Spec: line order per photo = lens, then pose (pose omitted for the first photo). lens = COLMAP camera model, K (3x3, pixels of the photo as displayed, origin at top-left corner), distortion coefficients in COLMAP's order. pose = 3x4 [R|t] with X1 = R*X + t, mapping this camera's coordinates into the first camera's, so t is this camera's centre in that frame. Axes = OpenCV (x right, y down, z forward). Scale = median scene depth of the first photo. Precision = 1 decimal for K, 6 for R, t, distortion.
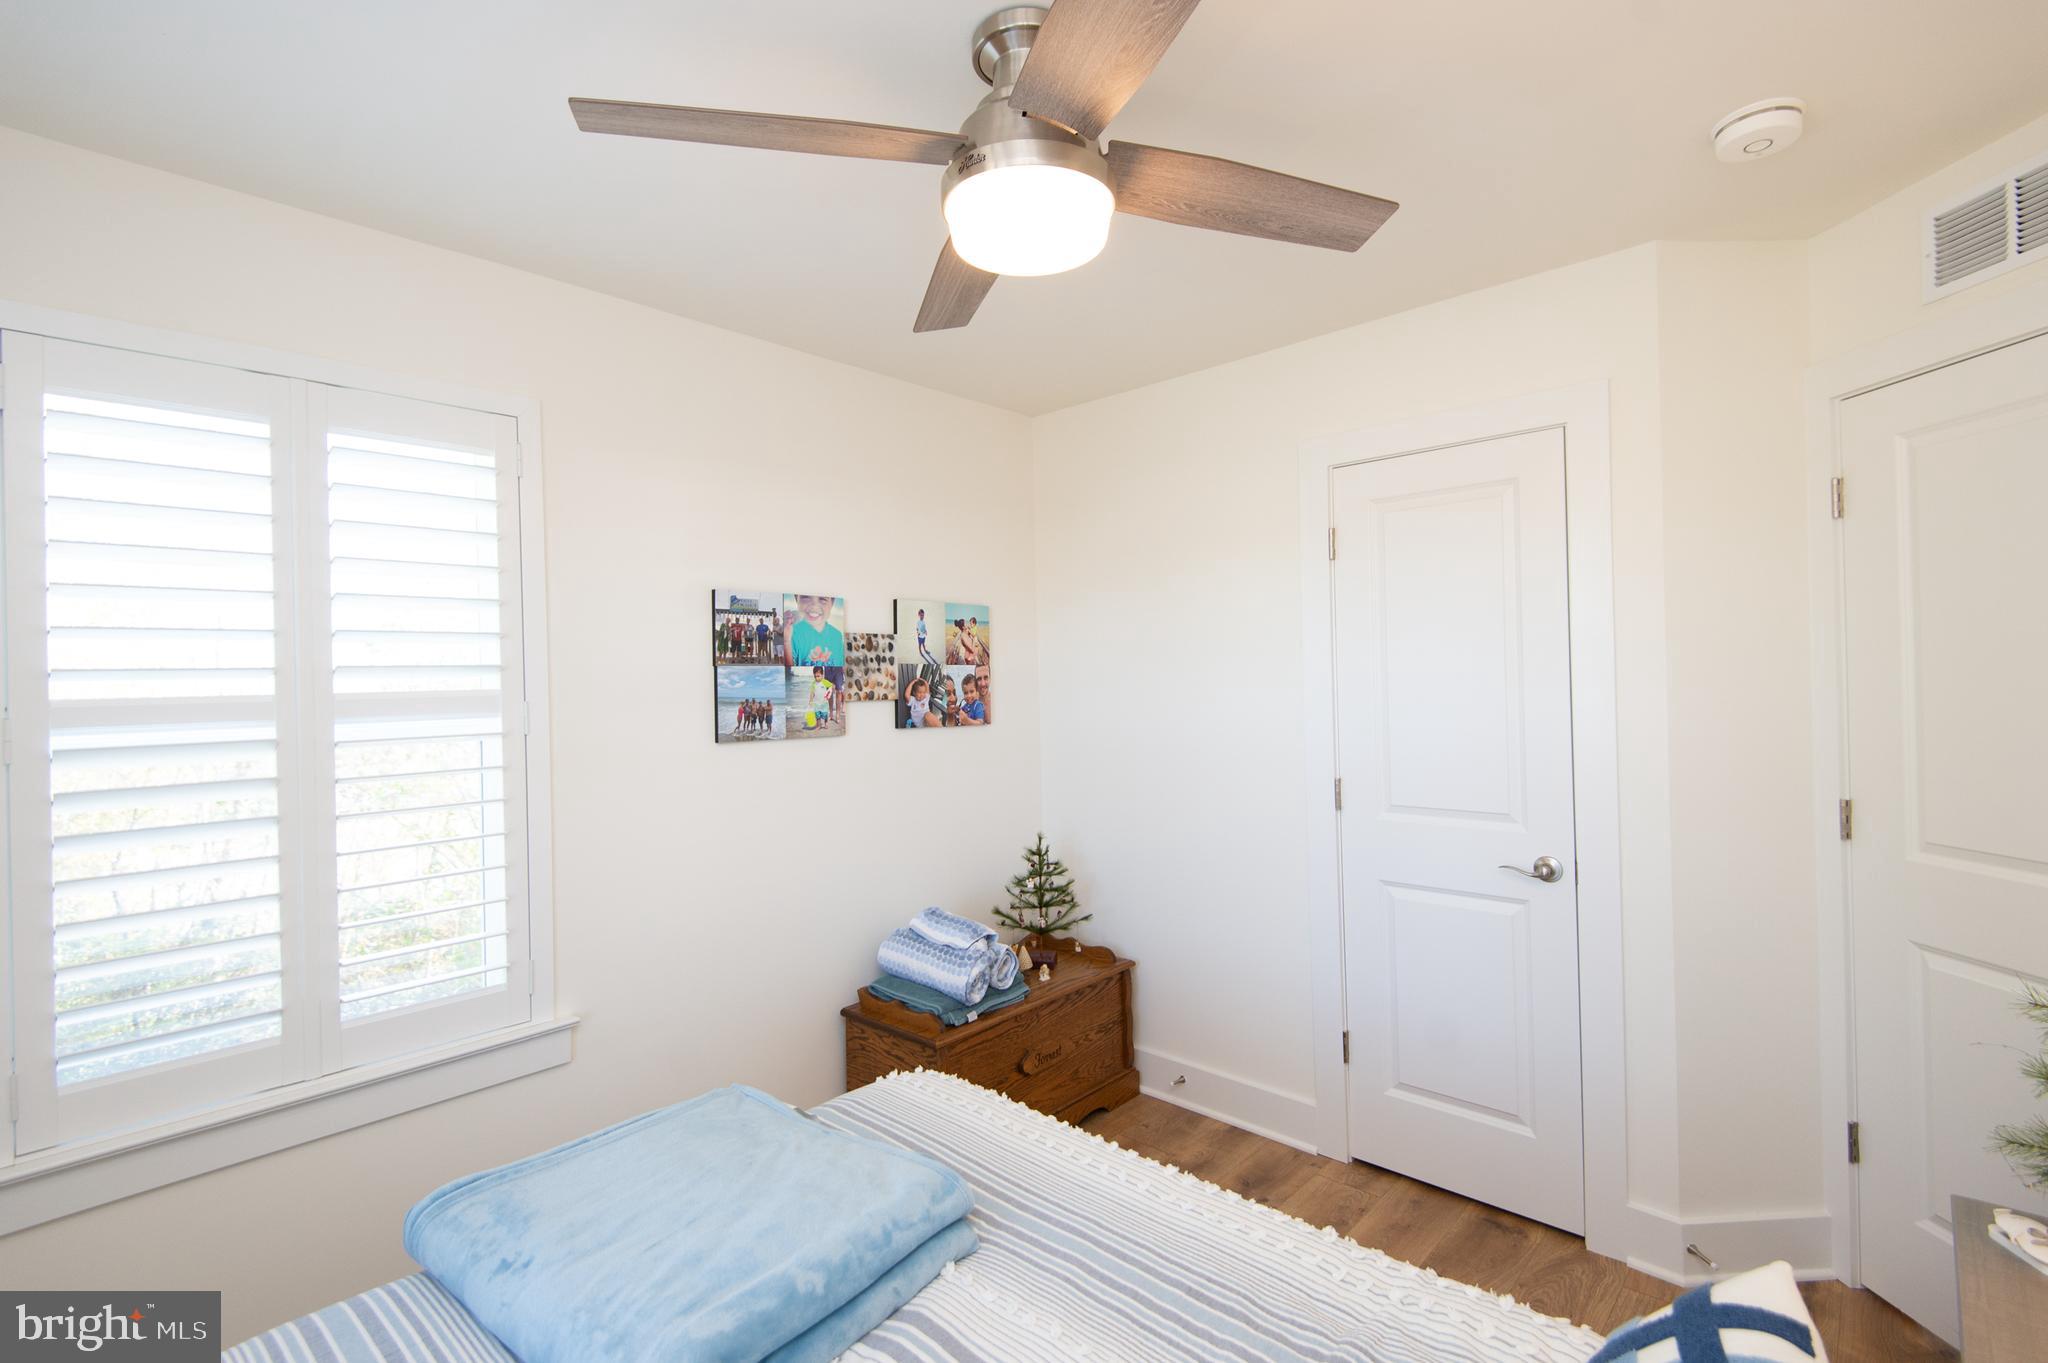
lens RADIAL K [[904.5, 0, 1024.0], [0, 904.5, 681.5], [0, 0, 1]] dist [0.035111, -0.019180]
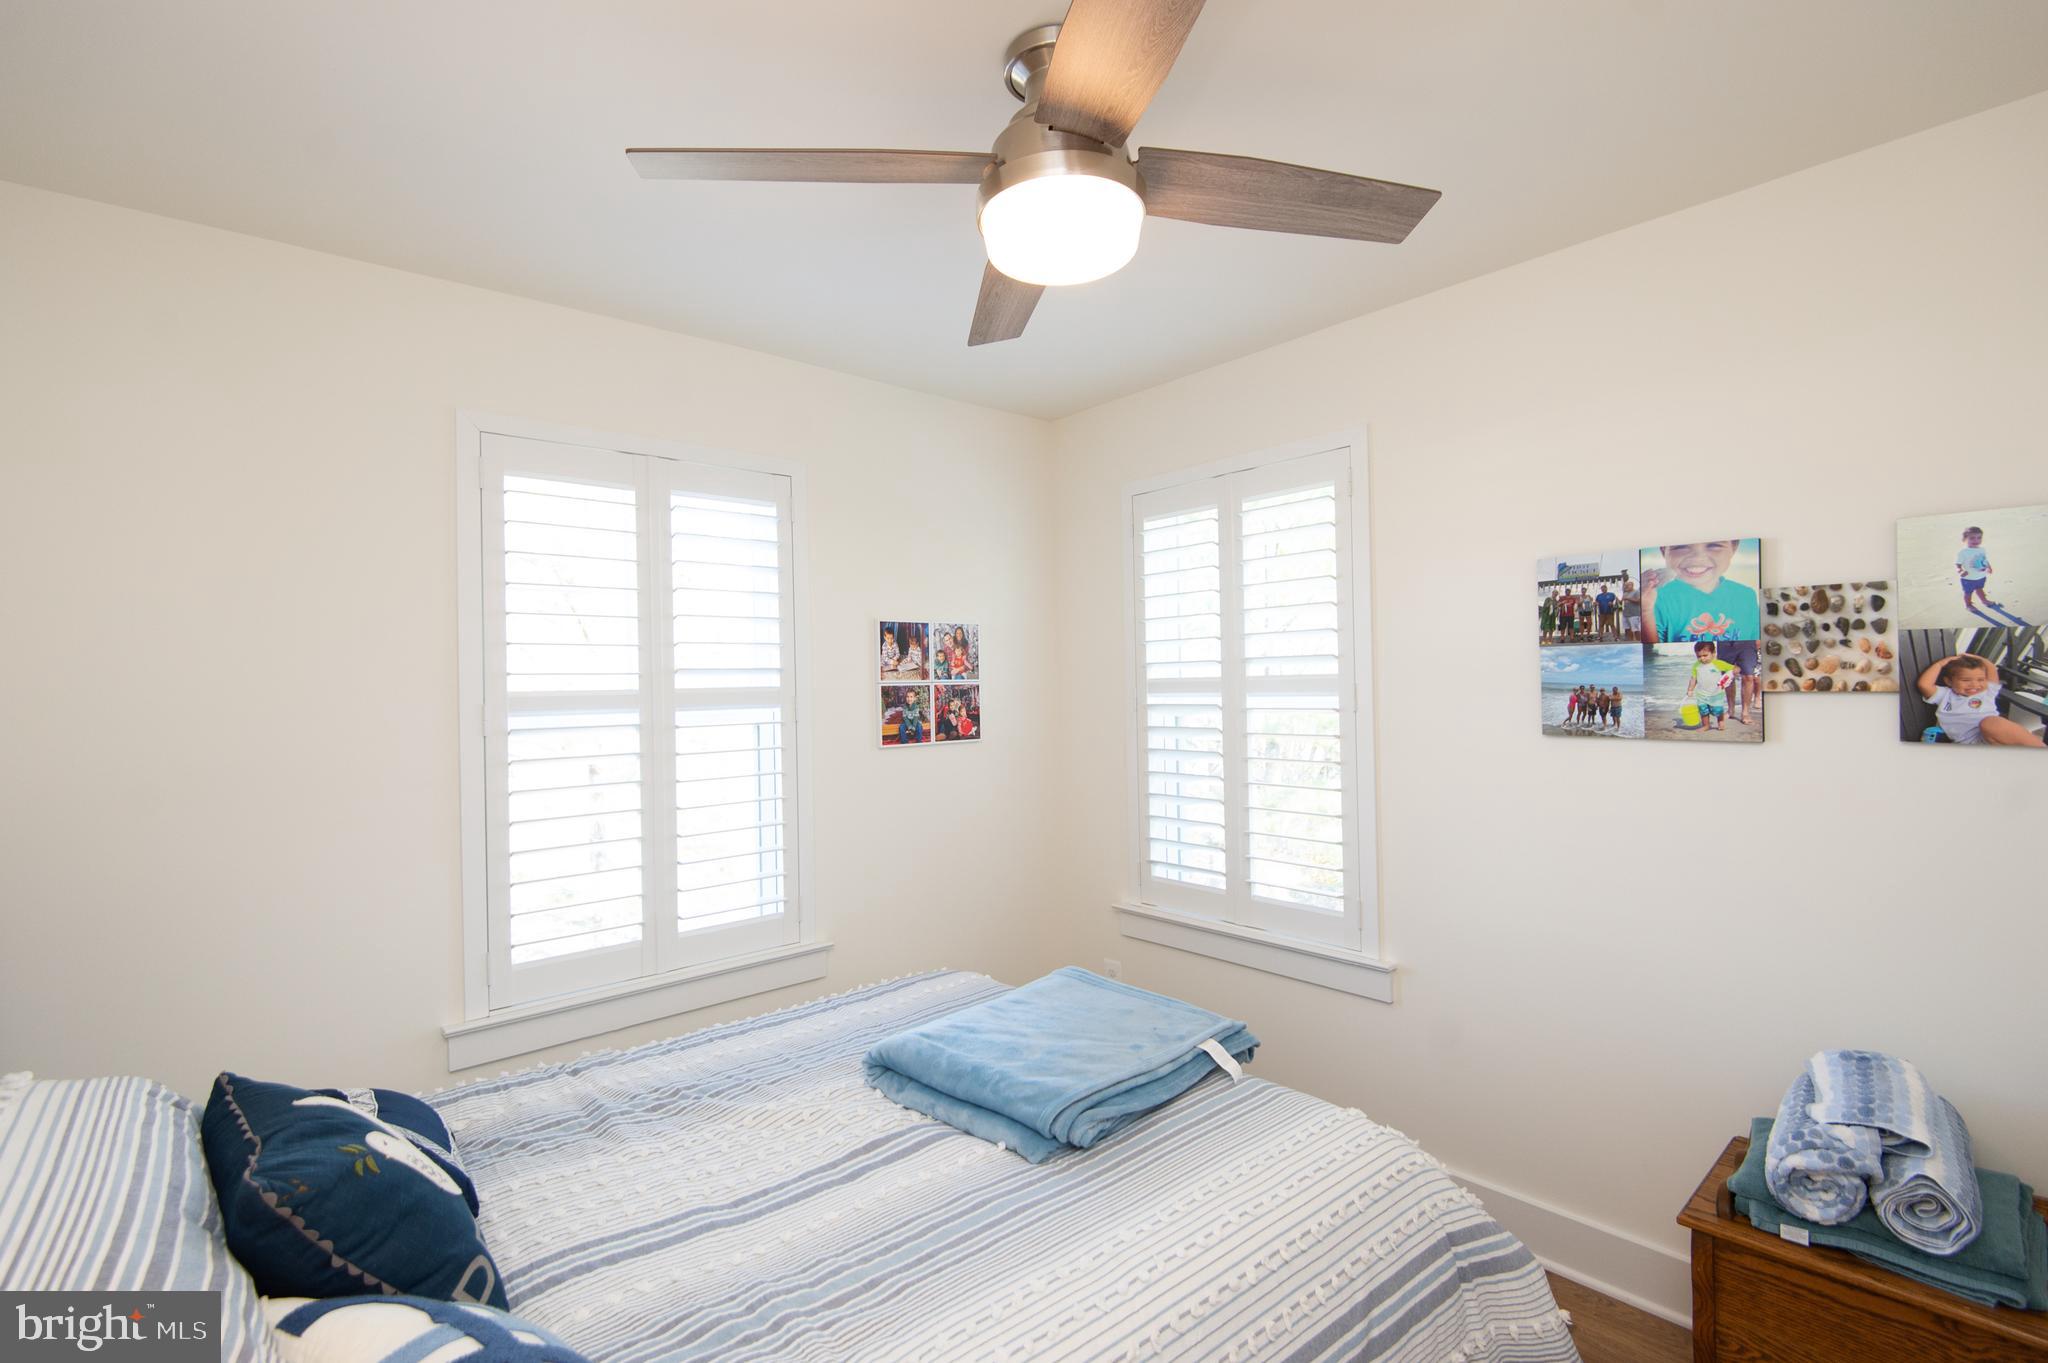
lens RADIAL K [[904.5, 0, 1024.0], [0, 904.5, 681.5], [0, 0, 1]] dist [0.035111, -0.019180]
pose [[-0.073098, 0.022414, -0.997073, 0.536597], [0.020717, 0.999566, 0.020952, -0.011701], [0.997110, -0.019125, -0.073531, 0.526415]]
